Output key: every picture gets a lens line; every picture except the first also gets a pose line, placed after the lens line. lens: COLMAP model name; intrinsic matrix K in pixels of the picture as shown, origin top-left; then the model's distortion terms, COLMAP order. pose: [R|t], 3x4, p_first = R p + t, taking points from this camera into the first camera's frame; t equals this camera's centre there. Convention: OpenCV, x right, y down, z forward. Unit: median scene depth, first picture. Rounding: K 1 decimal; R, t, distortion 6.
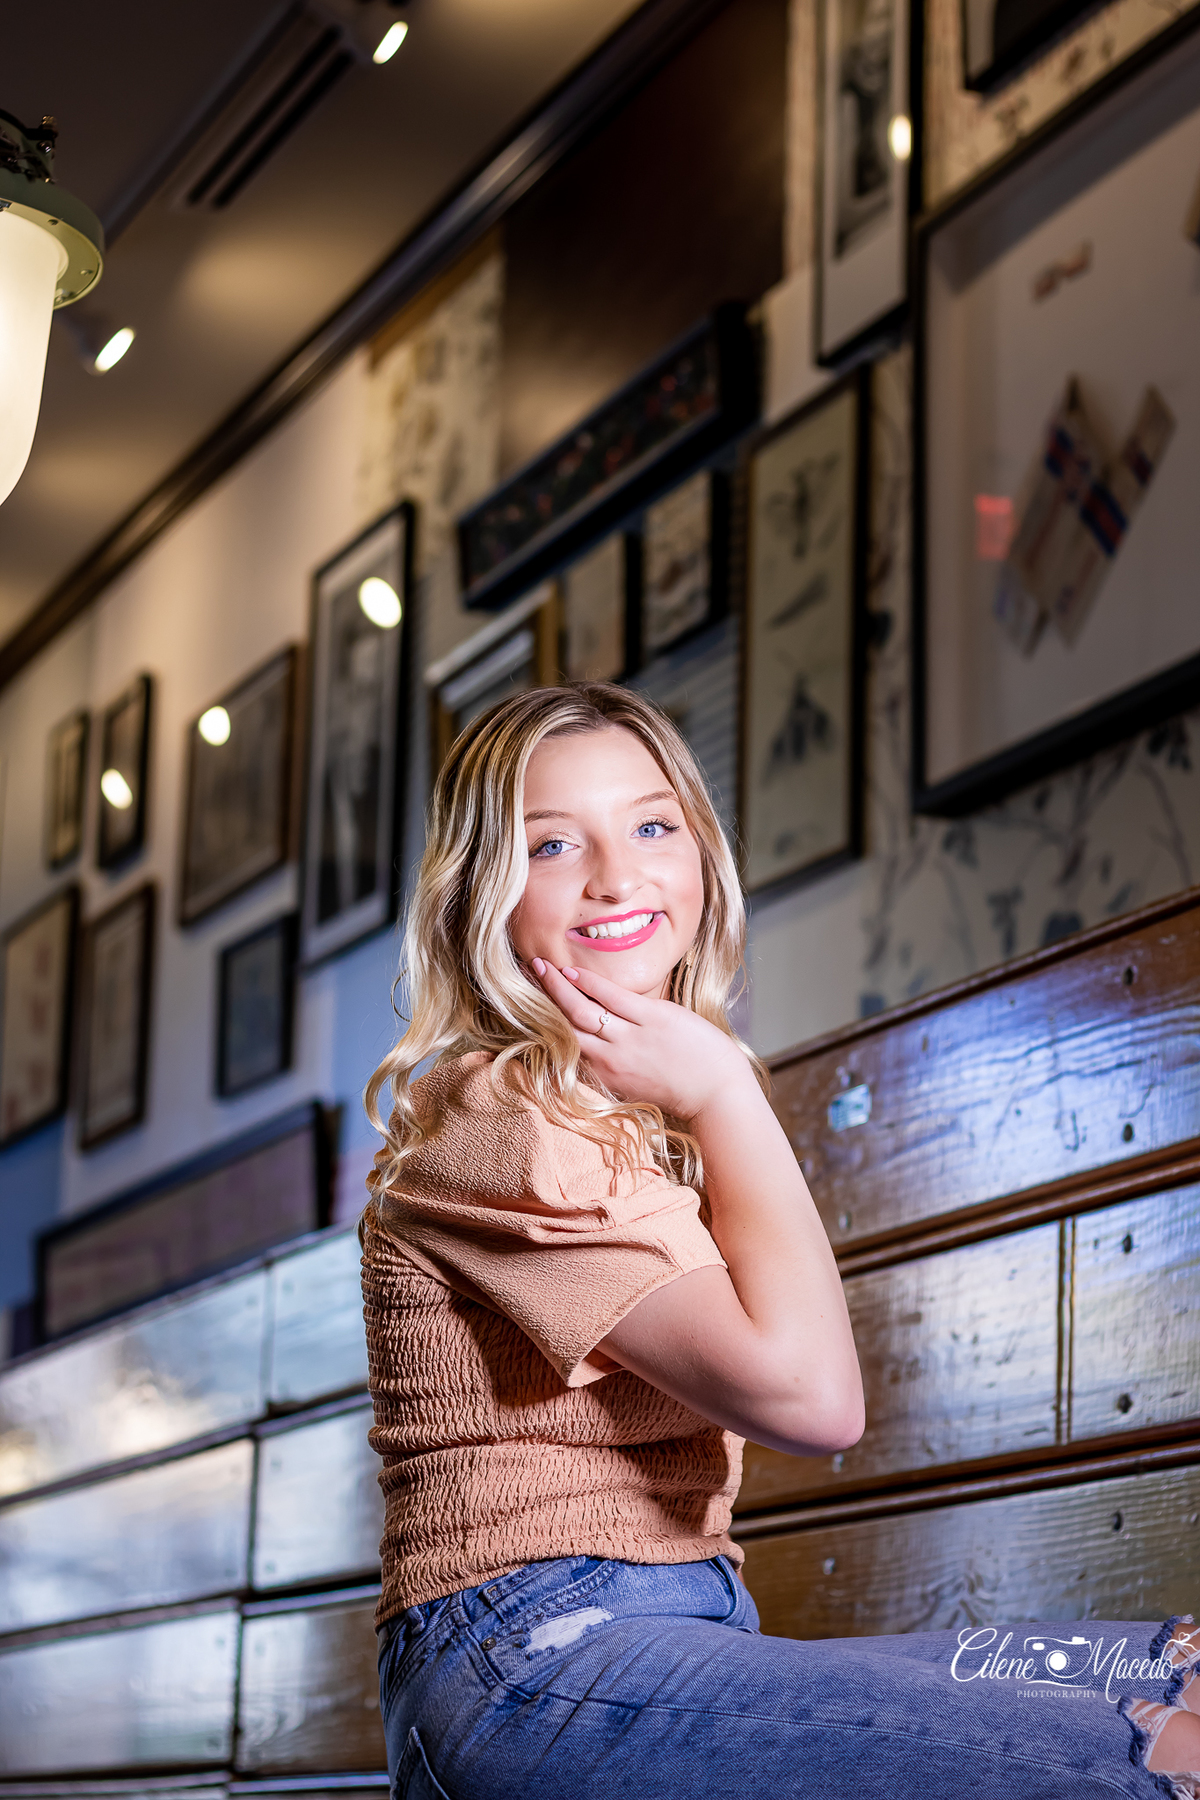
lens RADIAL K [[4218.7, 0, 600.0], [0, 4218.7, 900.0], [0, 0, 1]] dist [0.007574, -0.007405]
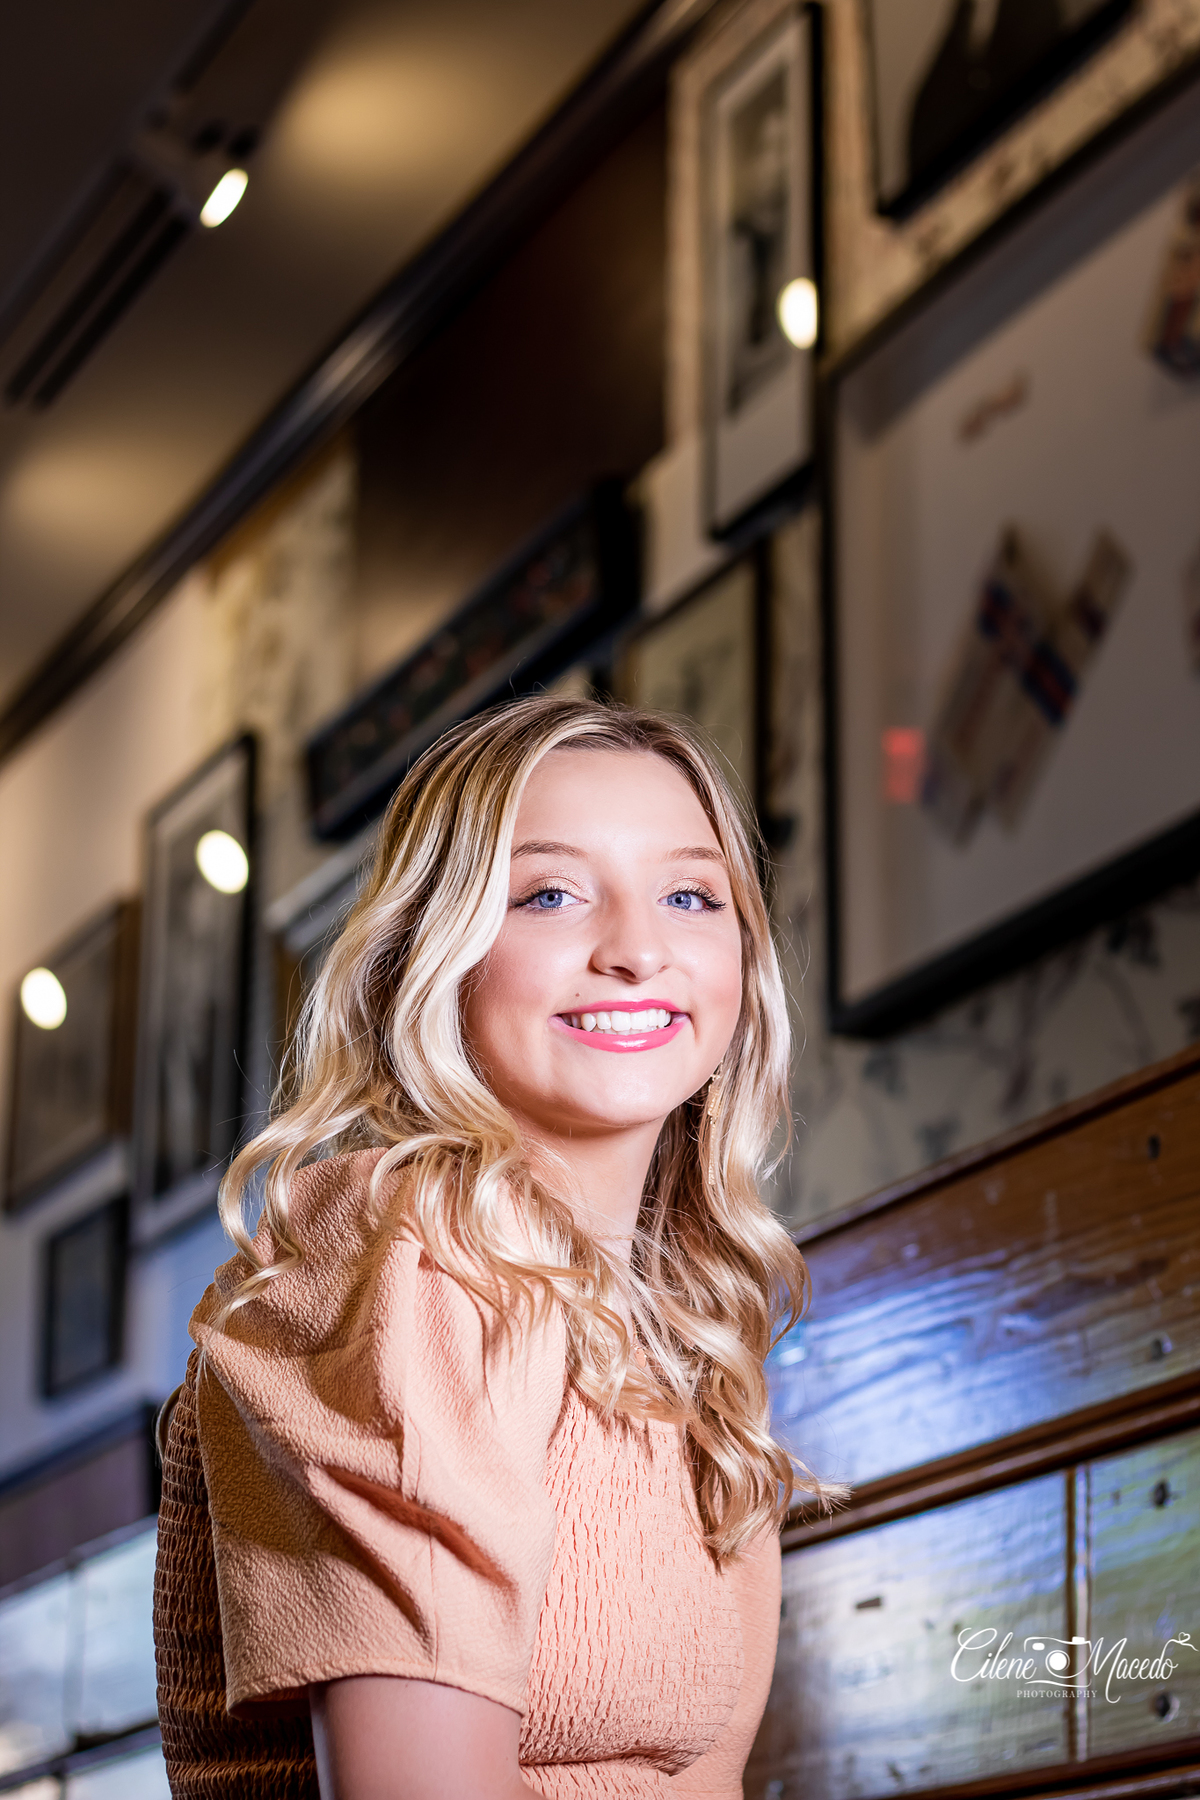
lens RADIAL K [[4206.3, 0, 600.0], [0, 4206.3, 900.0], [0, 0, 1]] dist [-0.072976, 0.459992]
pose [[0.999415, -0.006407, 0.033602, -0.001224], [0.009117, 0.996663, -0.081111, 0.019810], [-0.032970, 0.081370, 0.996138, 0.133186]]
